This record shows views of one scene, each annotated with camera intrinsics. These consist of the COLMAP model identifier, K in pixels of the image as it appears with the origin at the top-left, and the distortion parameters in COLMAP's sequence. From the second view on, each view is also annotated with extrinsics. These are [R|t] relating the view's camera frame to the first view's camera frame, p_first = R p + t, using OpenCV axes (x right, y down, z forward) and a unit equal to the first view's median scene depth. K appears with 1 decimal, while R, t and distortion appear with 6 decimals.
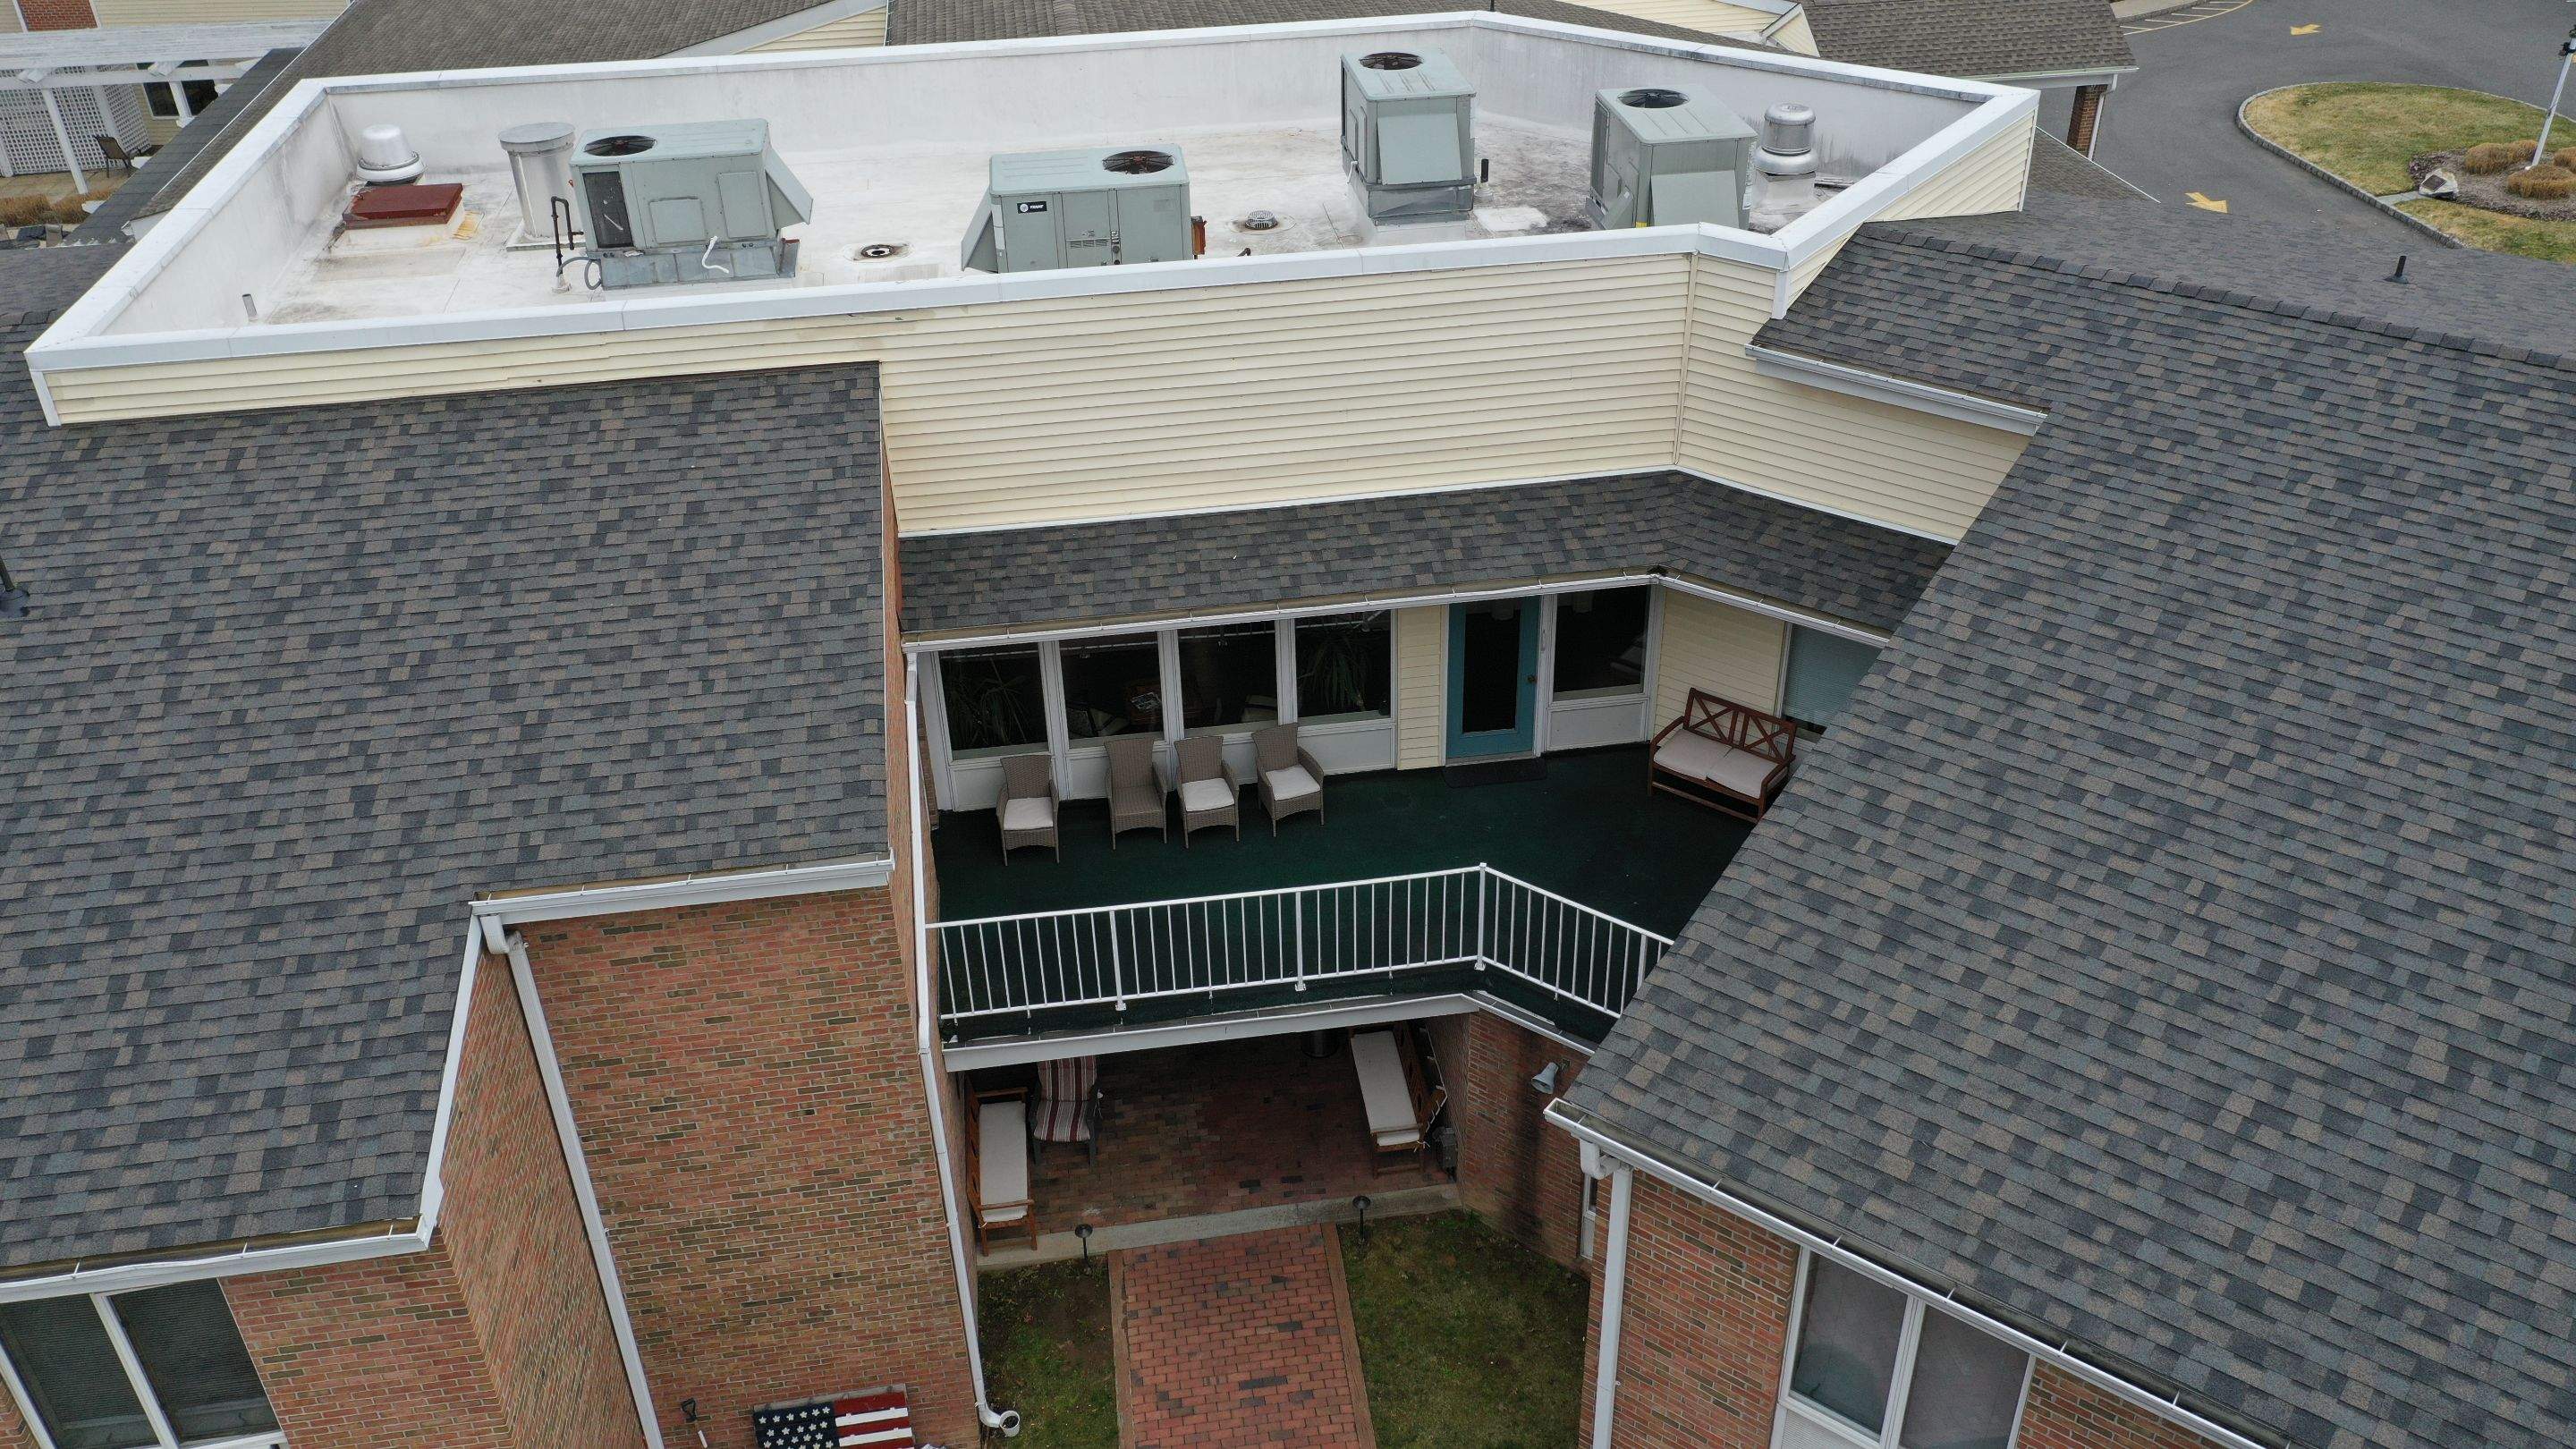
lens RADIAL K [[2053.2, 0, 1289.8], [0, 2053.2, 727.8], [0, 0, 1]] dist [0.013866, 0.005645]
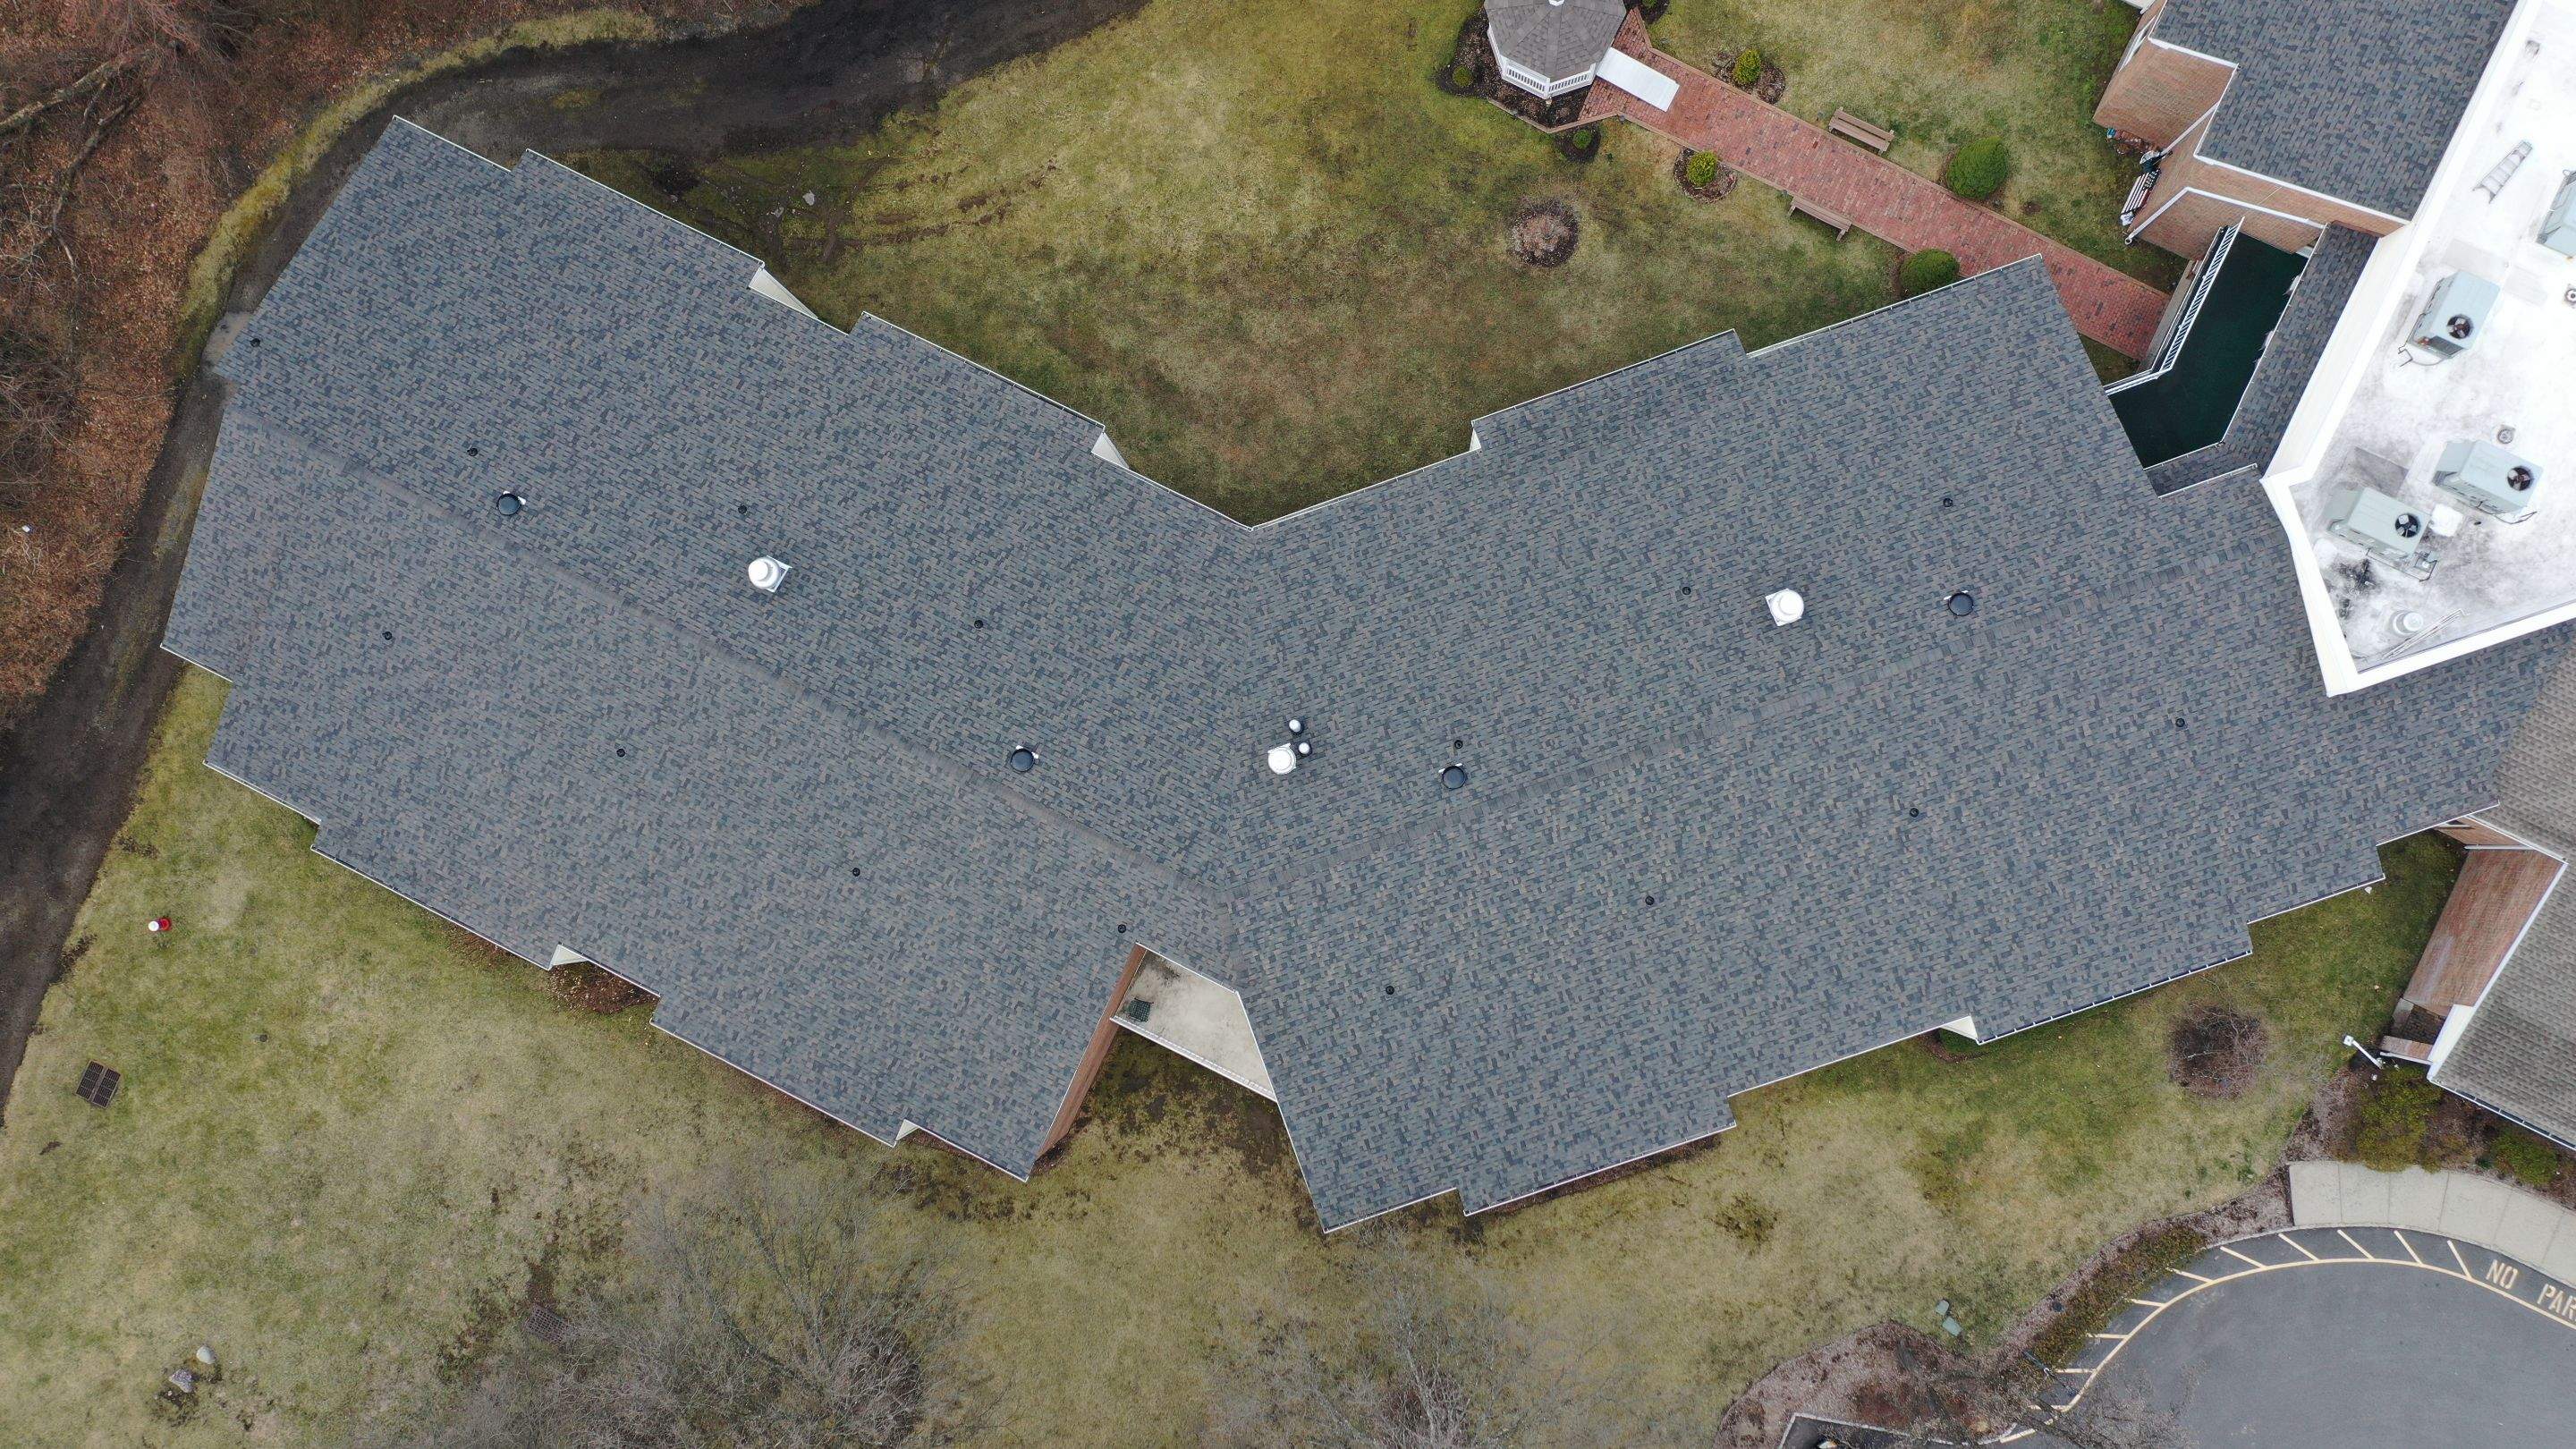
lens RADIAL K [[2053.2, 0, 1289.6], [0, 2053.2, 726.3], [0, 0, 1]] dist [0.013866, 0.005645]
pose [[-0.559310, 0.828919, 0.008065, 1.480369], [-0.384422, -0.267982, 0.883406, -2.730377], [0.734433, 0.490997, 0.468540, -1.434881]]
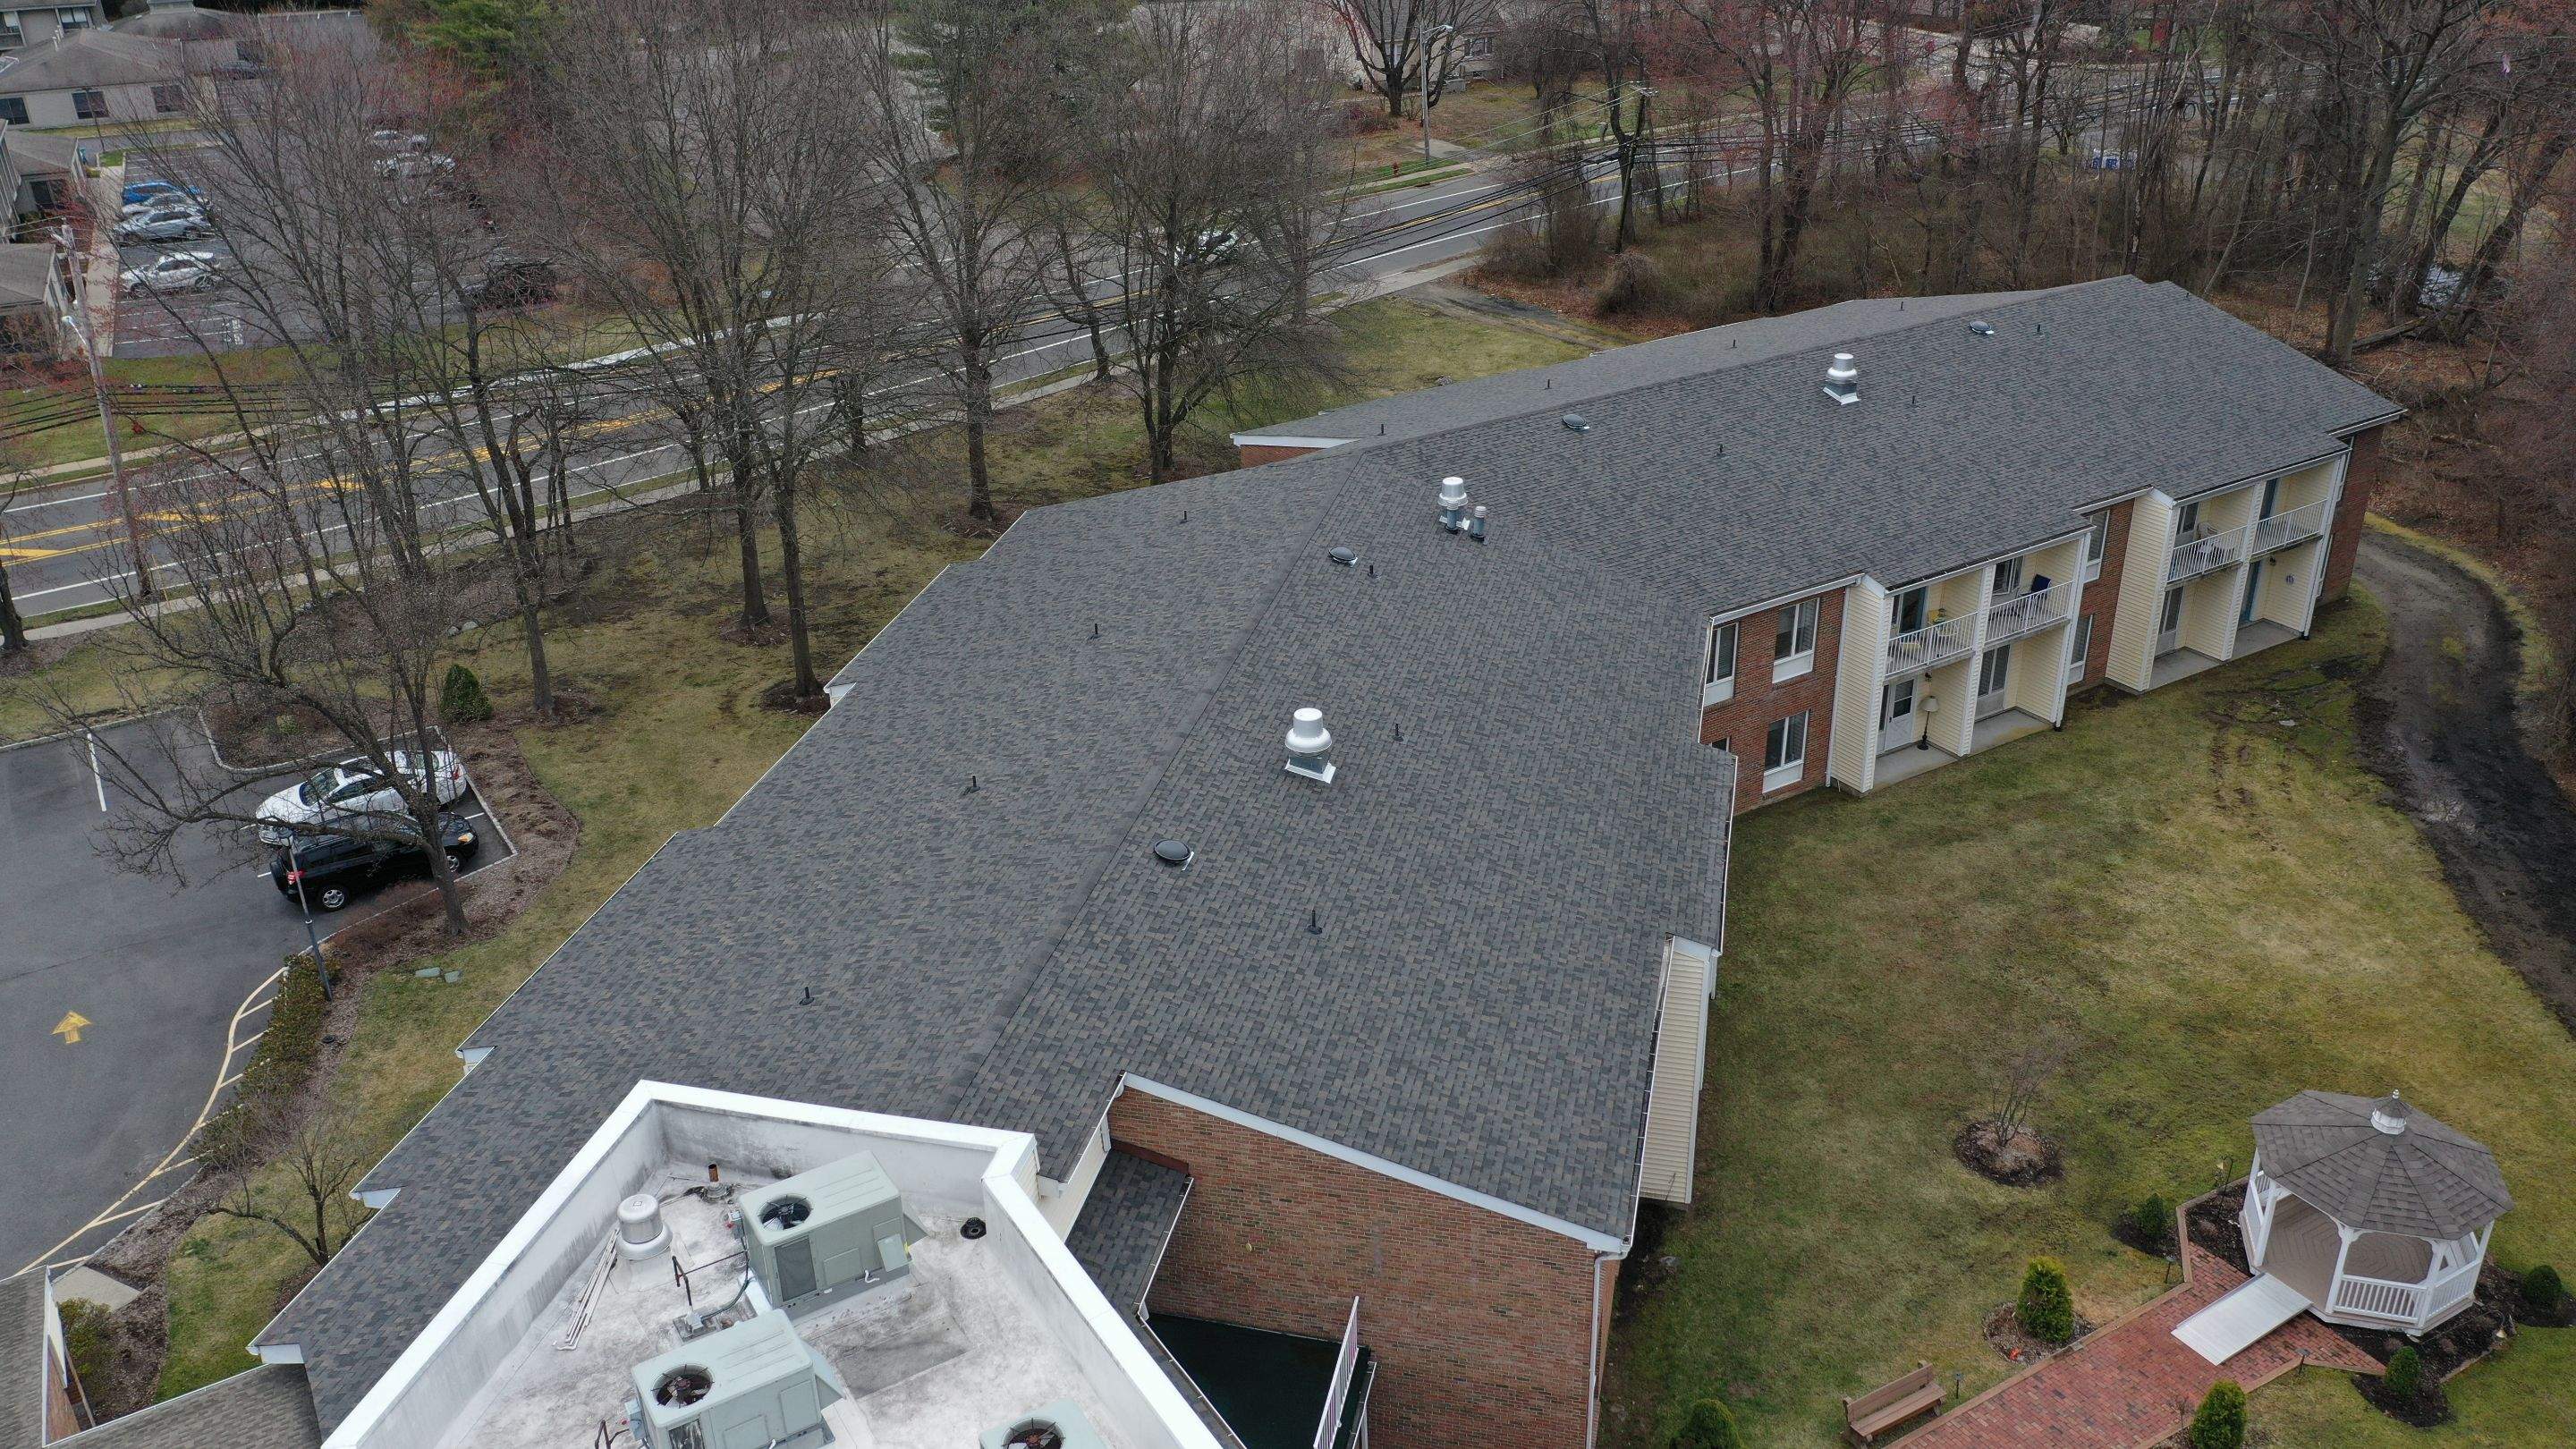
lens RADIAL K [[2053.2, 0, 1292.0], [0, 2053.2, 725.1], [0, 0, 1]] dist [0.013866, 0.005645]
pose [[-0.401246, -0.373753, 0.836247, -1.155100], [0.518419, 0.660001, 0.543728, -1.330517], [-0.755145, 0.651695, -0.071062, 0.852790]]
